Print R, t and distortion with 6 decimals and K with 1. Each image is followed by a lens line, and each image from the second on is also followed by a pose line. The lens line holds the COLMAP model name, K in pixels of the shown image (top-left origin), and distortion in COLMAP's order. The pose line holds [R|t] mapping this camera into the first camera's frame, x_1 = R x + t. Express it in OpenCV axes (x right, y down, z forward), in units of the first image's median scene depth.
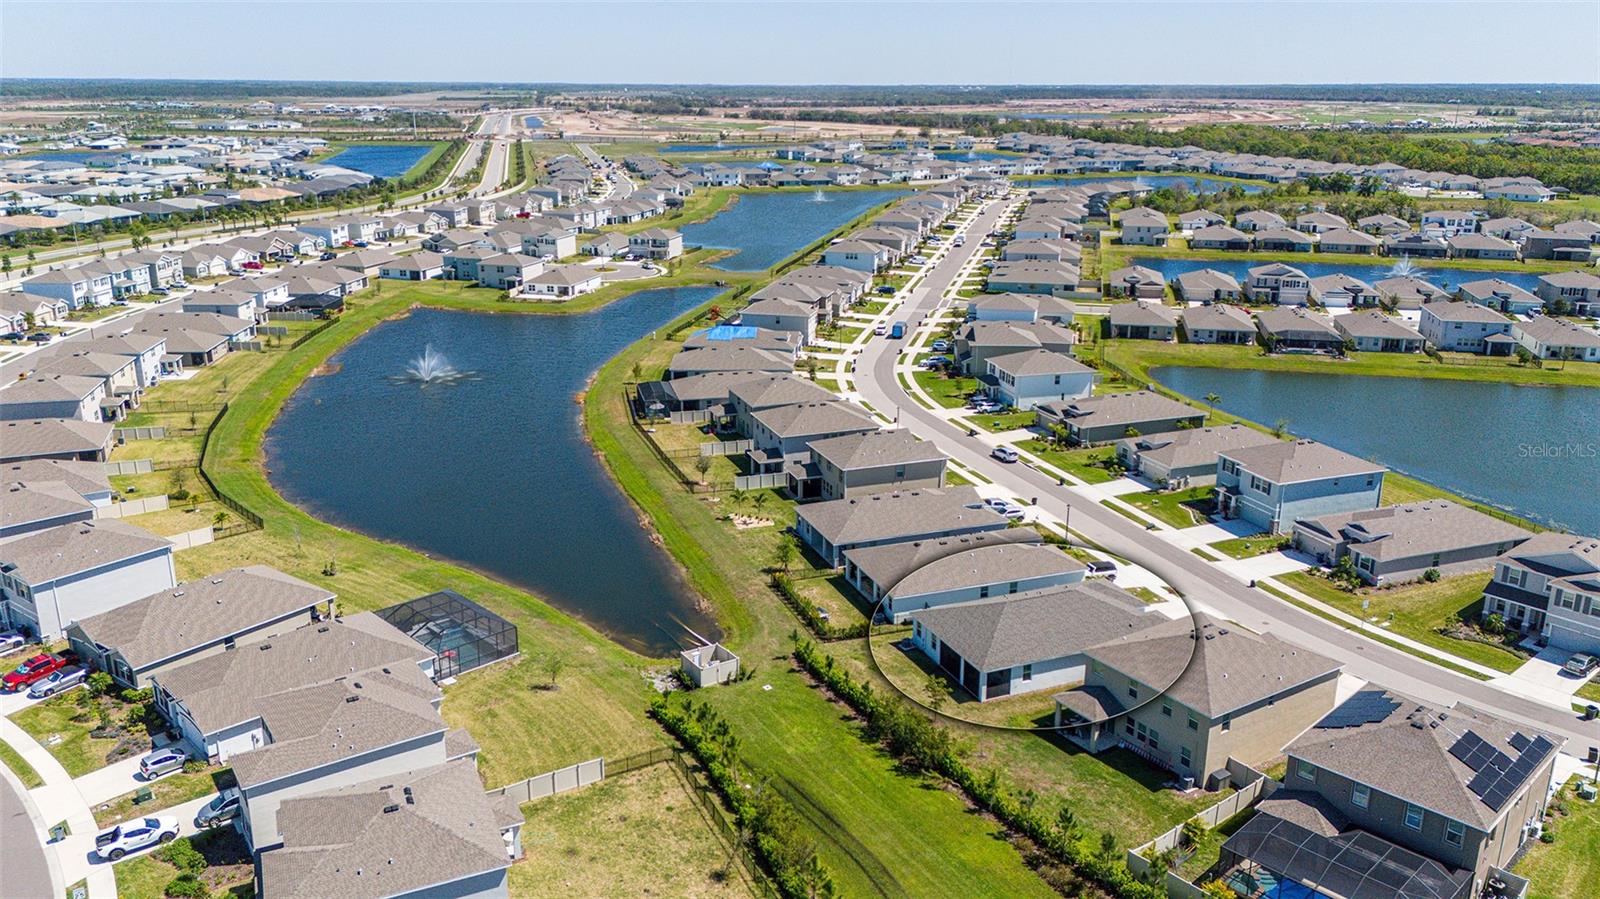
lens RADIAL K [[1232.3, 0, 800.0], [0, 1232.3, 449.5], [0, 0, 1]] dist [0.093631, -0.105388]
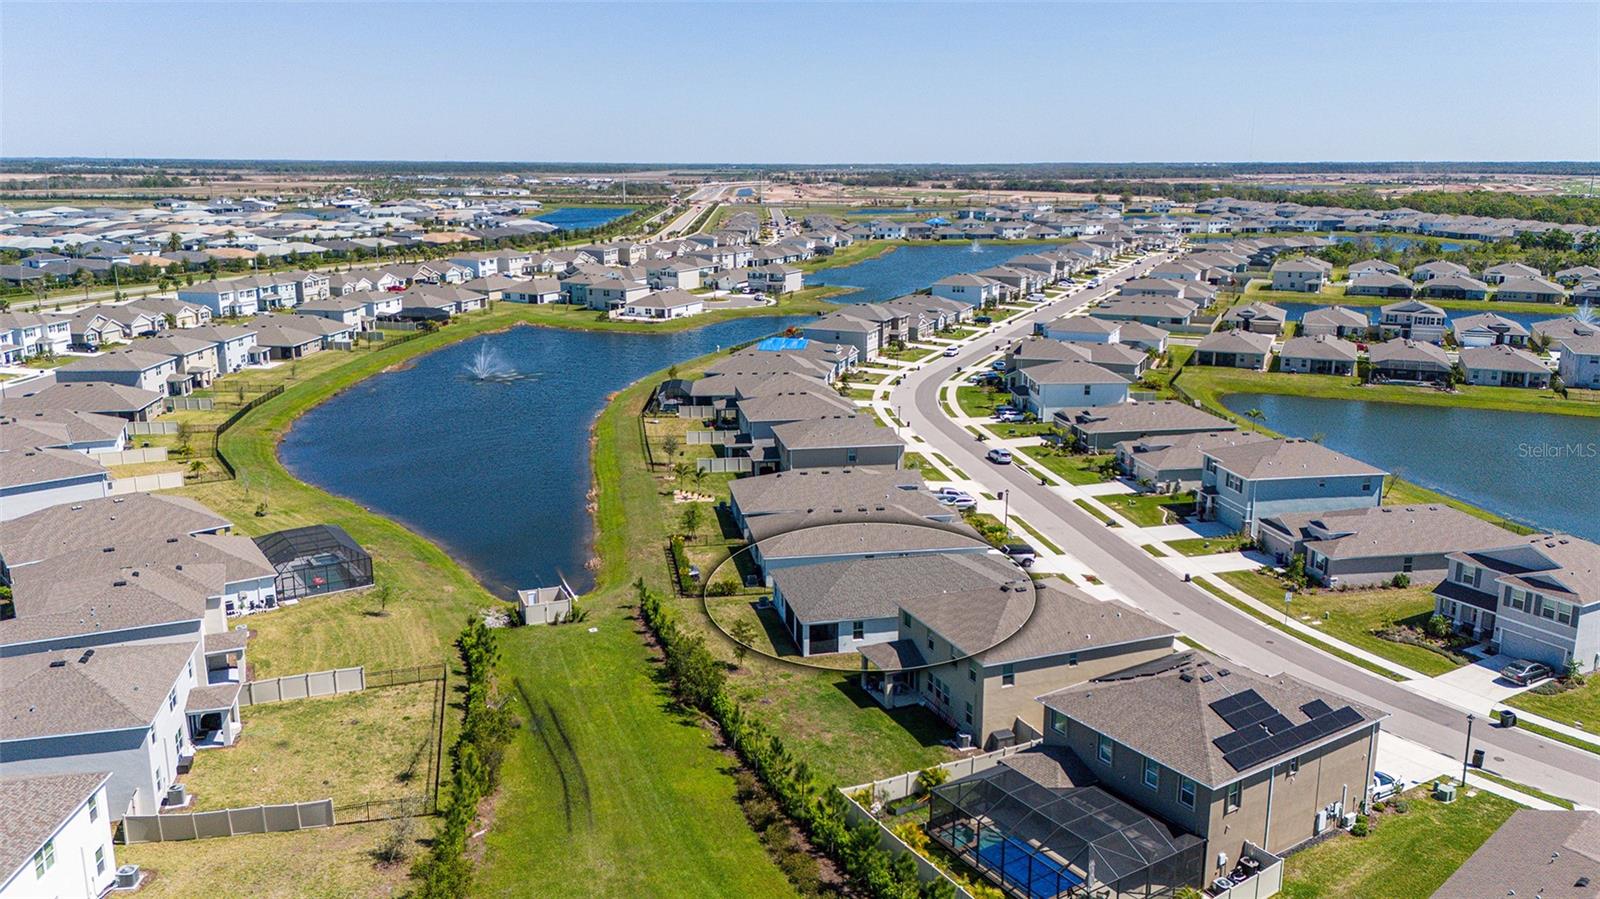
lens RADIAL K [[1232.3, 0, 800.0], [0, 1232.3, 449.5], [0, 0, 1]] dist [0.093631, -0.105388]
pose [[0.982790, 0.041366, -0.180033, 0.145903], [-0.052545, 0.996946, -0.057772, 0.048523], [0.177093, 0.066238, 0.981963, 0.034849]]
